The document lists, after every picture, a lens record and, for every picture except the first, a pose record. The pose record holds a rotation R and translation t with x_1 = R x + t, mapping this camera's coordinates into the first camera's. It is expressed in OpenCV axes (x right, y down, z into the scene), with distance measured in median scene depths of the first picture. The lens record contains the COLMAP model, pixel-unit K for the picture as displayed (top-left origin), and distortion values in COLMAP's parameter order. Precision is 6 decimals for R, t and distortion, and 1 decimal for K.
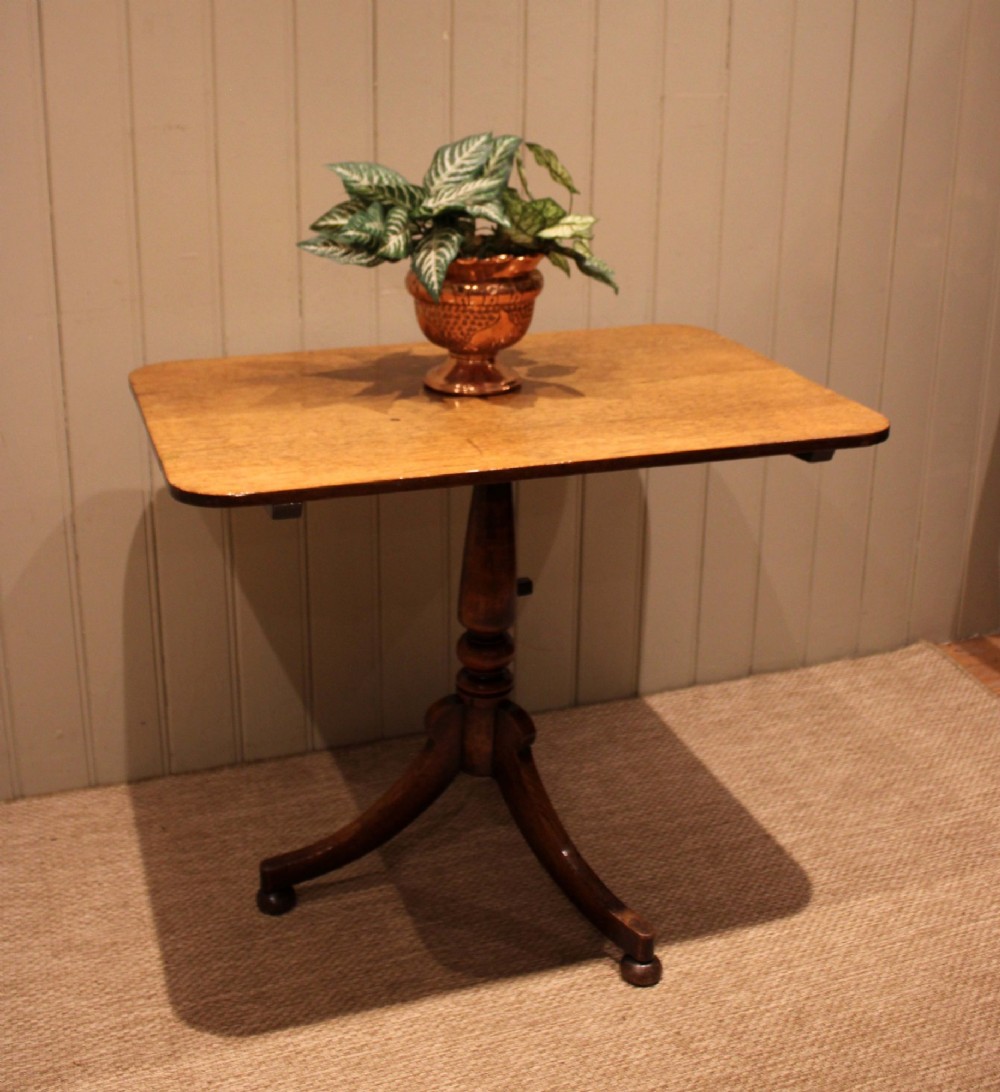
lens RADIAL K [[1385.5, 0, 497.2], [0, 1385.5, 352.9], [0, 0, 1]] dist [-0.143324, 0.150662]
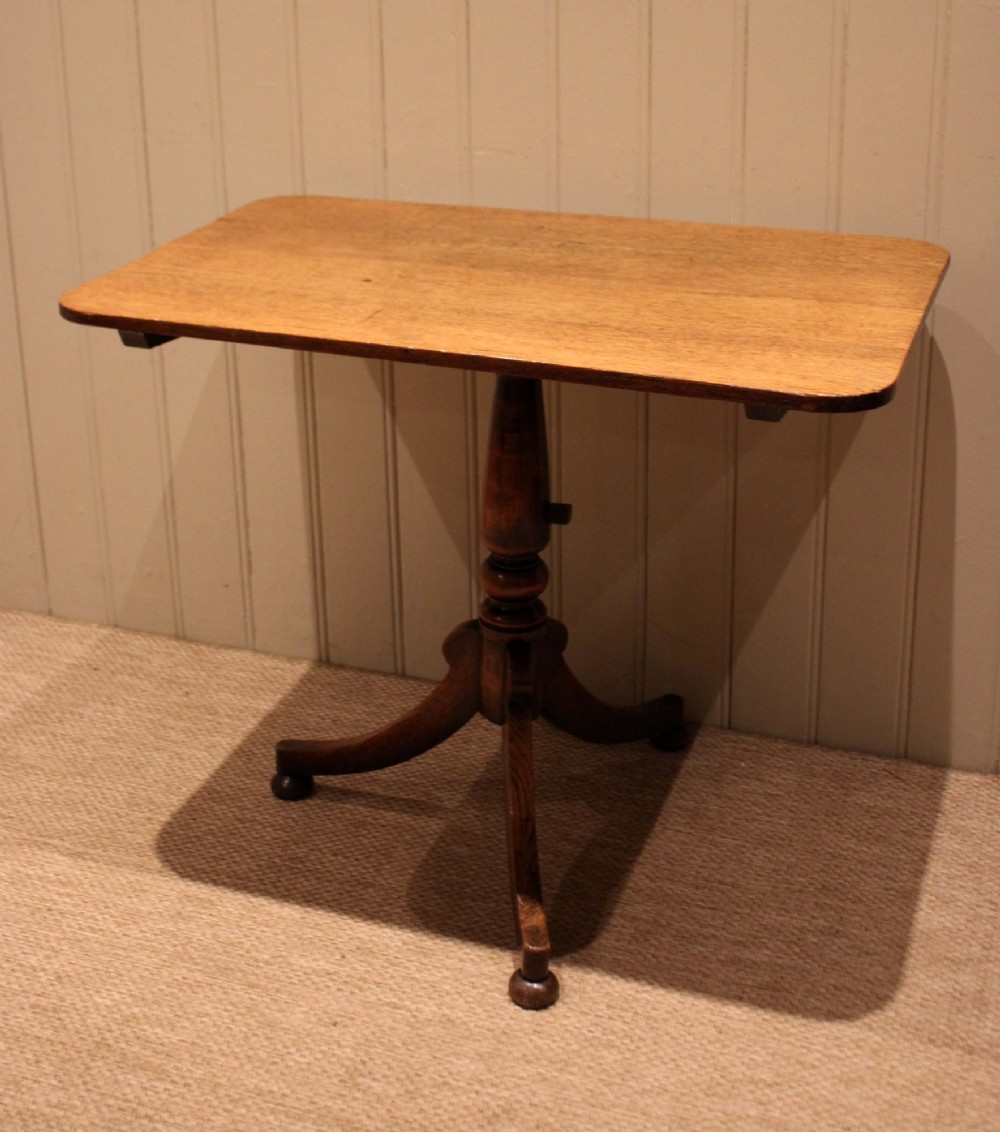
lens RADIAL K [[1894.1, 0, 458.8], [0, 1894.1, 367.6], [0, 0, 1]] dist [-0.082269, 0.179634]
pose [[0.760238, 0.187194, -0.622090, 0.747242], [-0.143850, 0.982322, 0.119798, -0.060138], [0.633518, -0.001587, 0.773726, 0.123858]]
